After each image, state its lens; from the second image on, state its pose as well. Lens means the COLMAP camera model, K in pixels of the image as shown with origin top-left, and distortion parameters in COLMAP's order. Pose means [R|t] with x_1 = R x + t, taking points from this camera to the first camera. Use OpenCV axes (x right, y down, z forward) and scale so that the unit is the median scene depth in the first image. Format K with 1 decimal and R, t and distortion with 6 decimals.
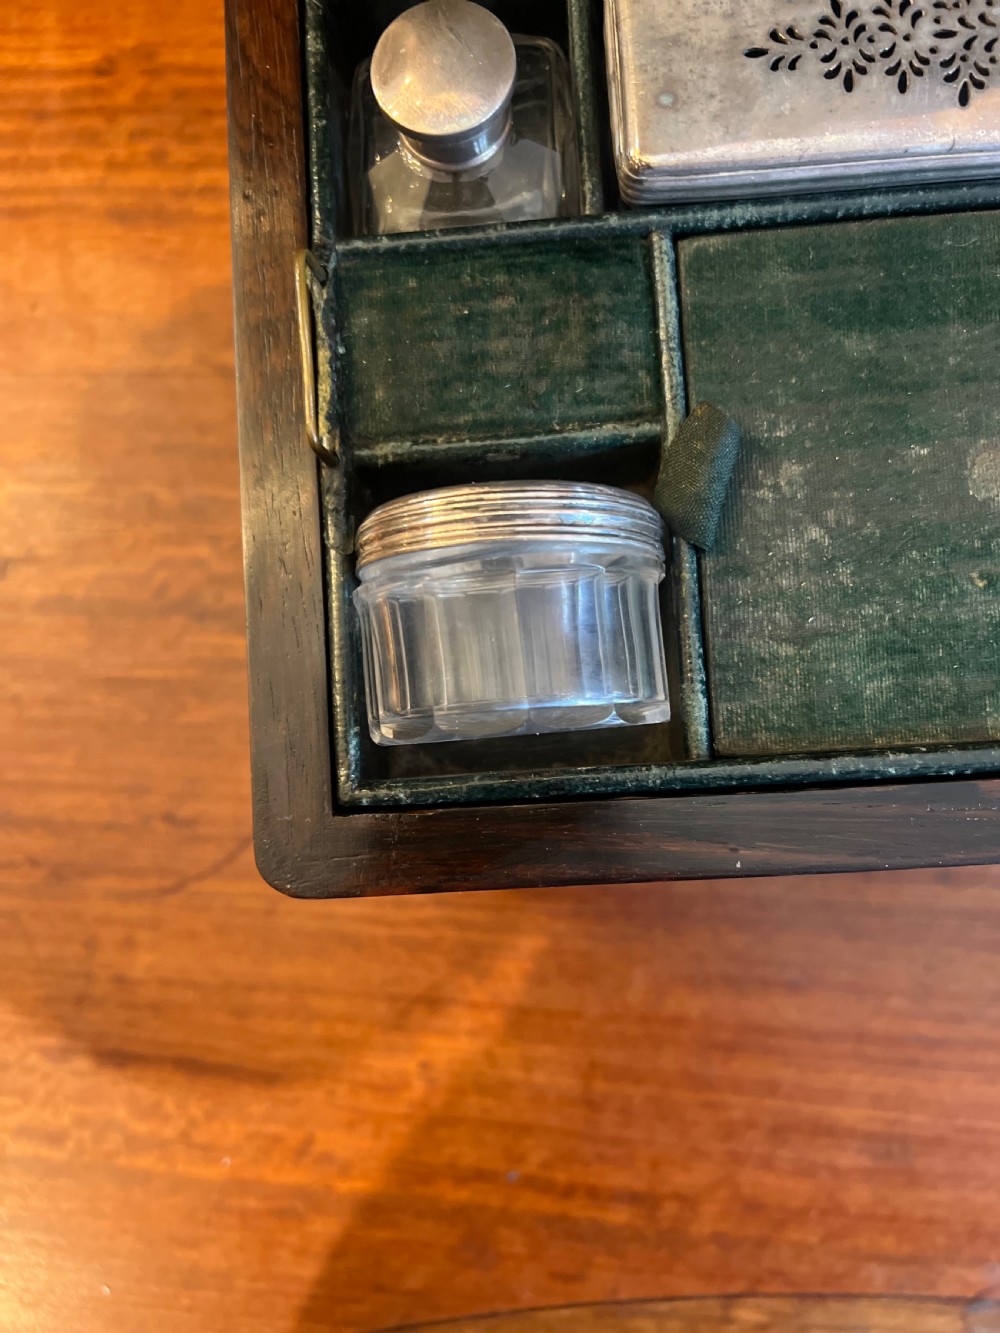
lens RADIAL K [[1121.9, 0, 502.6], [0, 1121.9, 646.1], [0, 0, 1]] dist [0.001794, -0.056406]
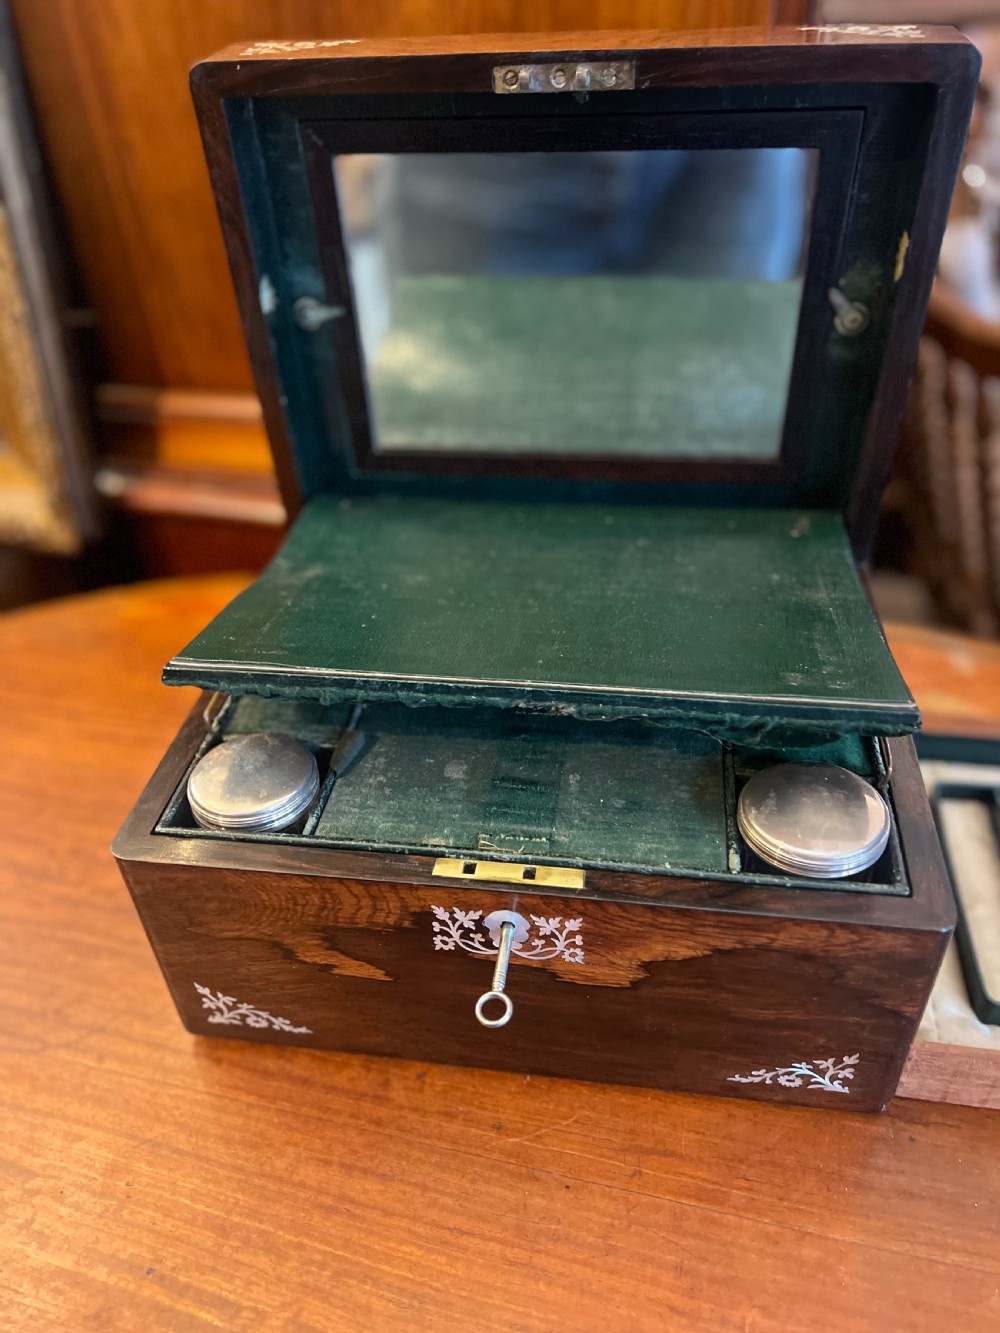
lens RADIAL K [[987.3, 0, 496.8], [0, 987.3, 671.1], [0, 0, 1]] dist [0.084549, -0.129147]
pose [[0.979358, 0.160868, -0.122388, 0.755921], [-0.199985, 0.683125, -0.702386, 1.224906], [-0.029385, 0.712363, 0.701195, -0.723020]]
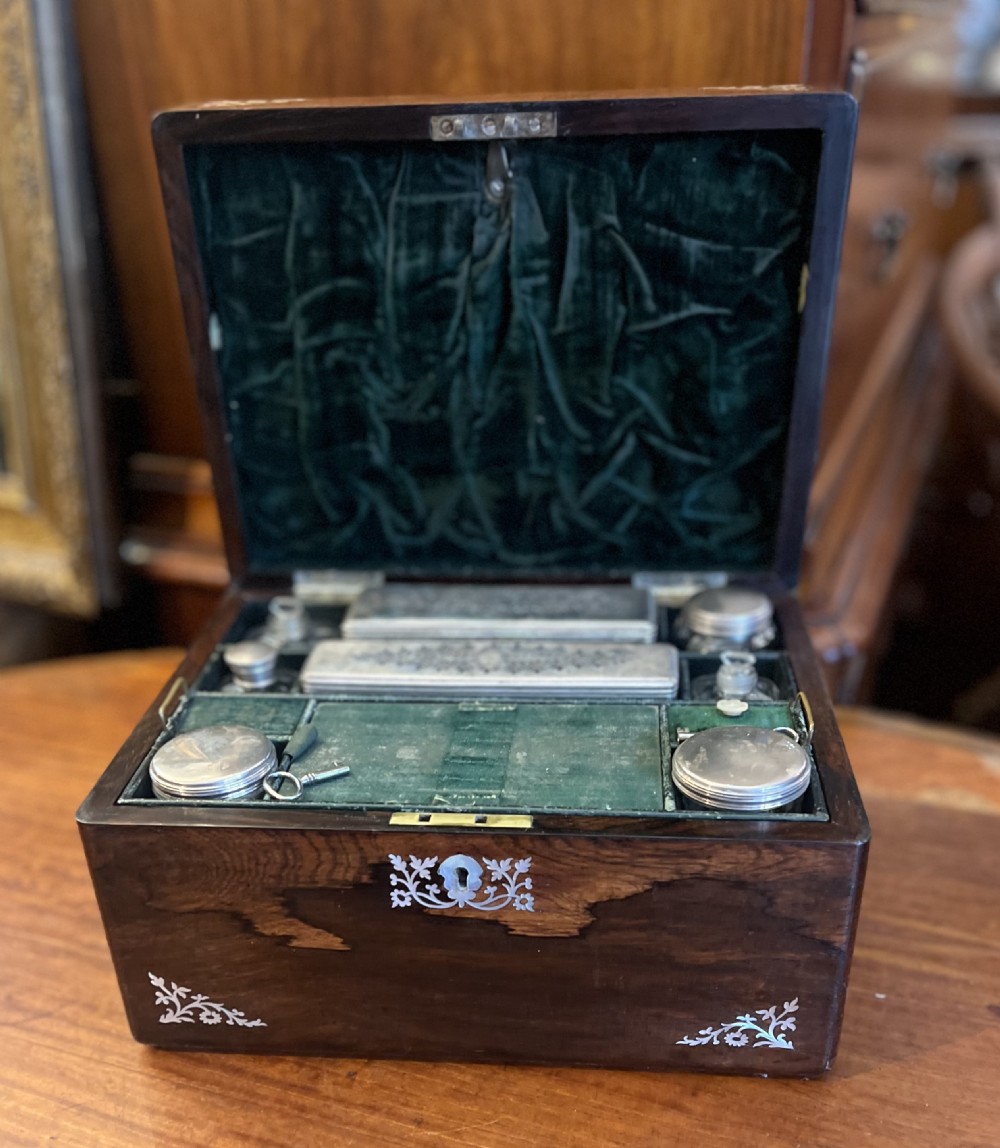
lens RADIAL K [[1181.8, 0, 490.5], [0, 1181.8, 757.0], [0, 0, 1]] dist [0.141045, -0.207385]
pose [[0.987994, 0.126897, -0.088121, 0.866613], [-0.146982, 0.596369, -0.789139, 1.996068], [-0.047587, 0.792617, 0.607860, -0.693470]]
